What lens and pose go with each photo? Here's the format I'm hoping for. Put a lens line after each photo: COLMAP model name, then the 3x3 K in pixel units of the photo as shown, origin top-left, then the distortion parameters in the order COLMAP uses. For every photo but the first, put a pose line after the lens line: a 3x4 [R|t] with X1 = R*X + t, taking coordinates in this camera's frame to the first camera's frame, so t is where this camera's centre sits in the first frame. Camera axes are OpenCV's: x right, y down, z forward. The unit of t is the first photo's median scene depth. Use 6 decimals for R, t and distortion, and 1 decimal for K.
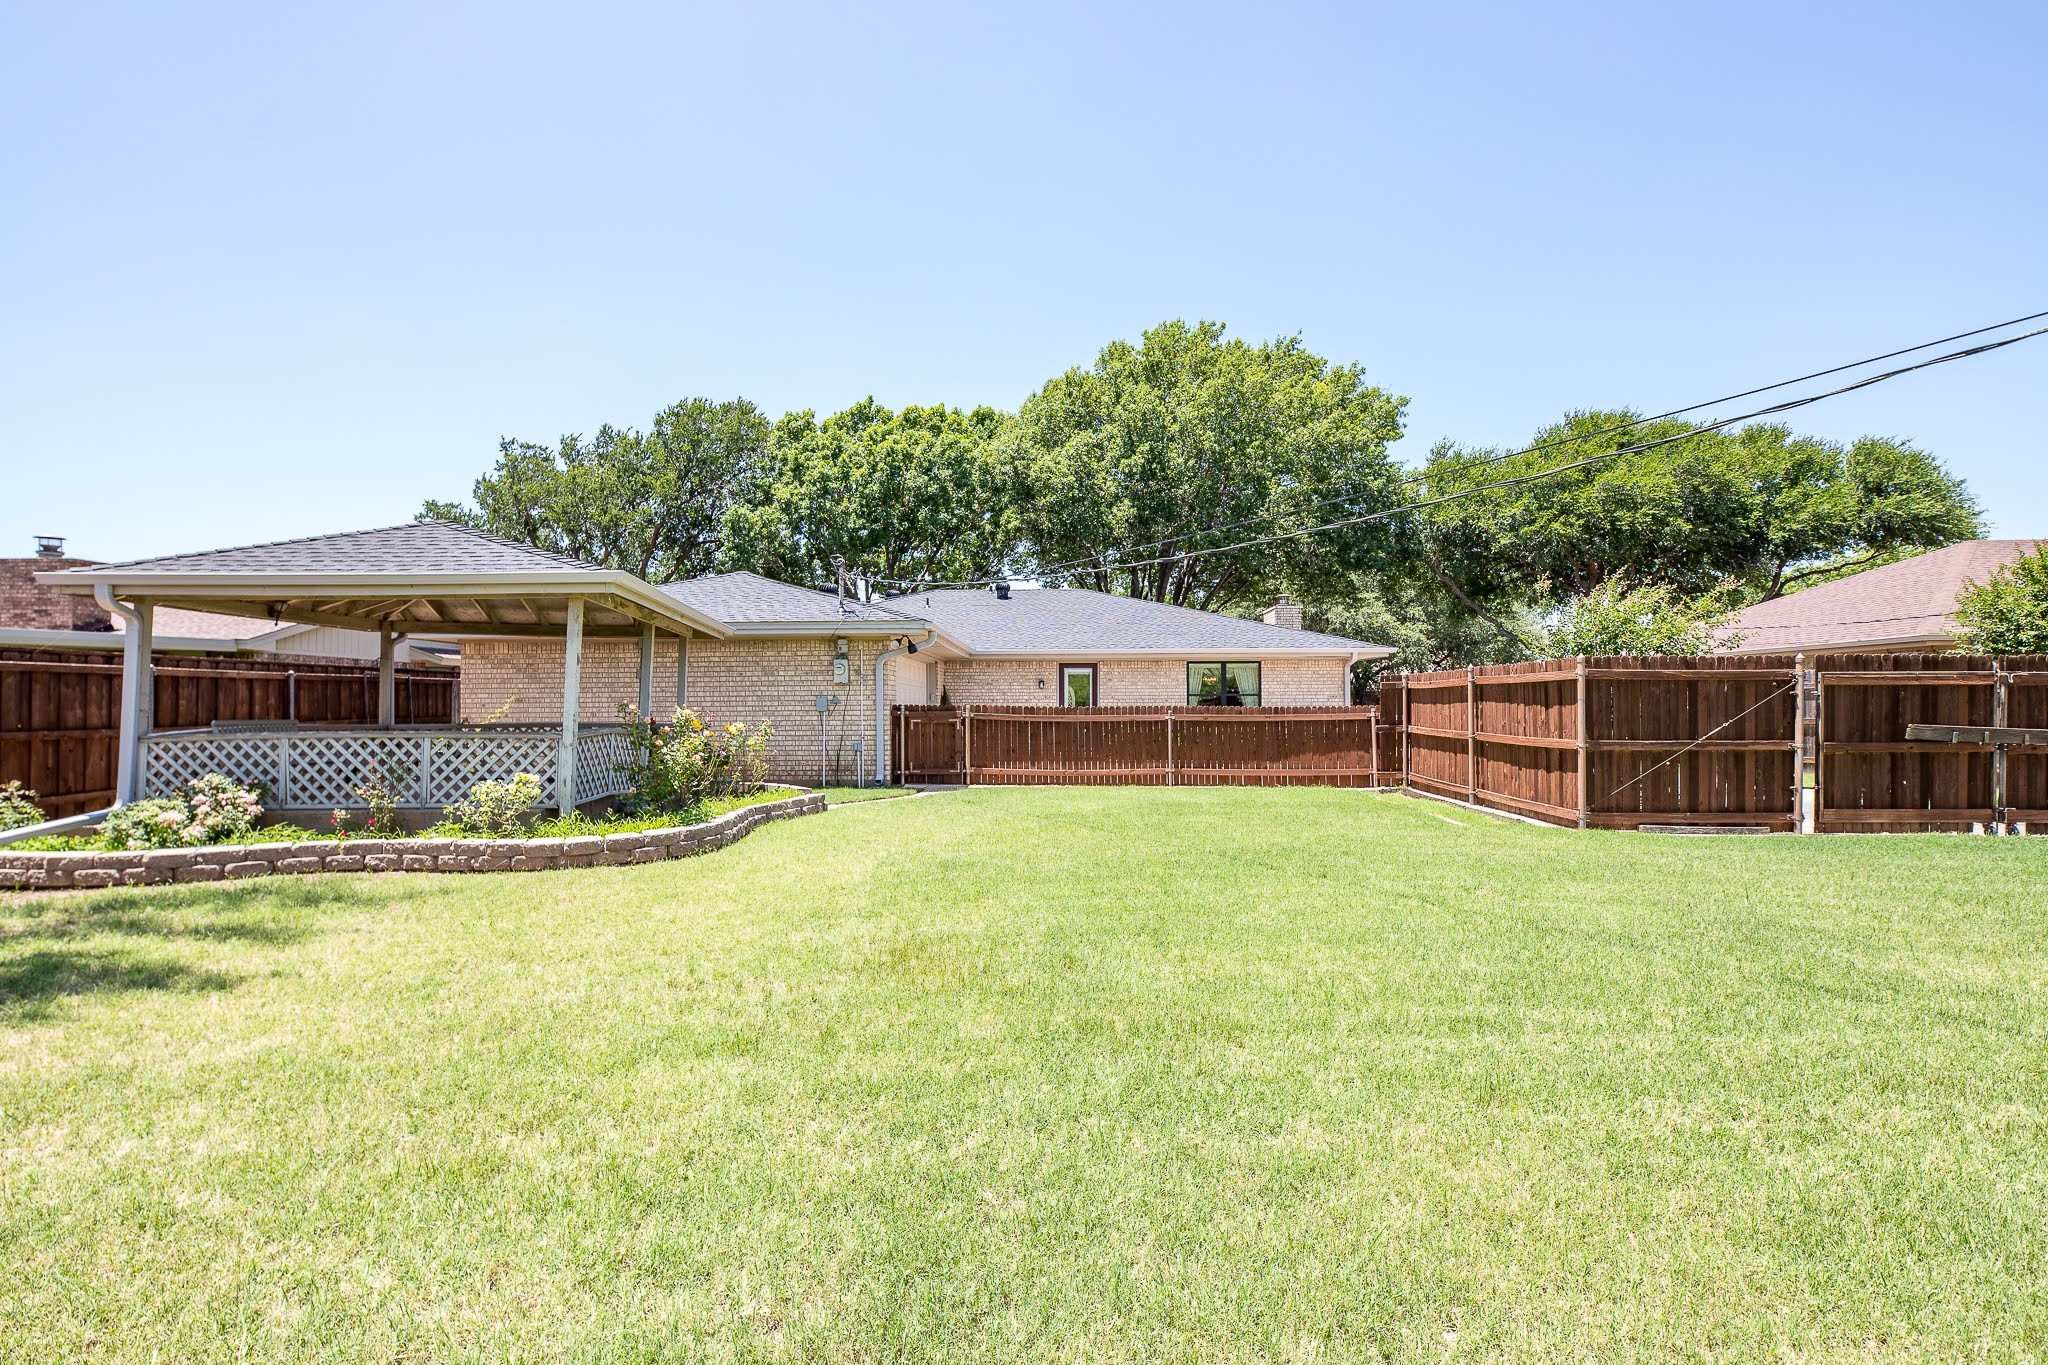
lens RADIAL K [[965.6, 0, 1001.6], [0, 965.6, 688.0], [0, 0, 1]] dist [0.000336, -0.000005]
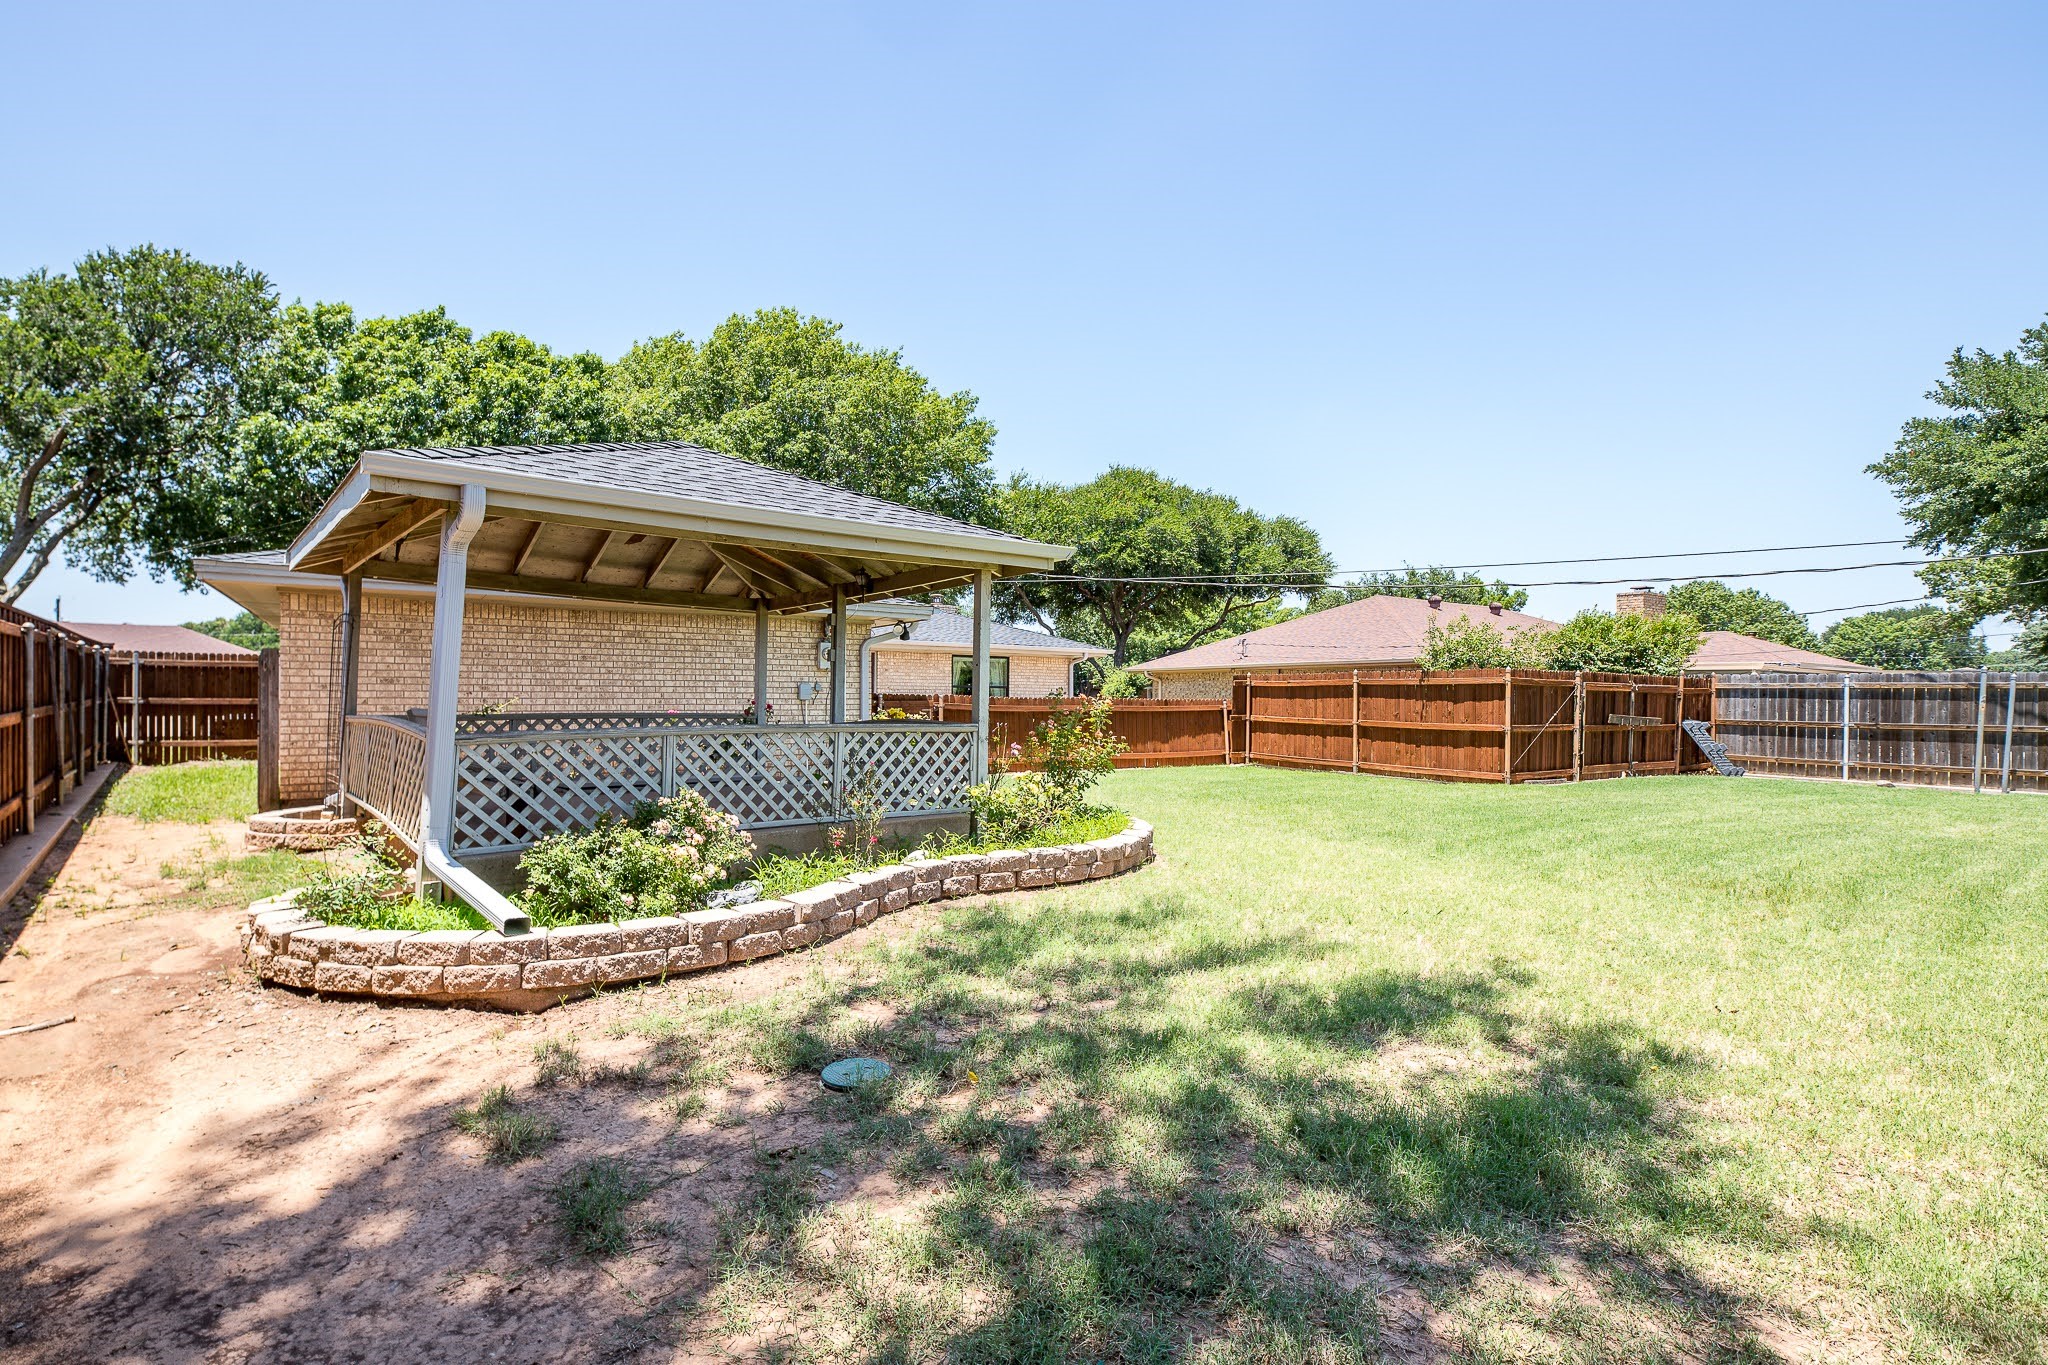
lens RADIAL K [[958.3, 0, 998.7], [0, 958.3, 691.0], [0, 0, 1]] dist [0.000534, 0.000287]
pose [[0.803520, 0.014308, 0.595106, -0.347345], [-0.022898, 0.999714, 0.006881, 0.003588], [-0.594837, -0.019156, 0.803618, 0.107766]]
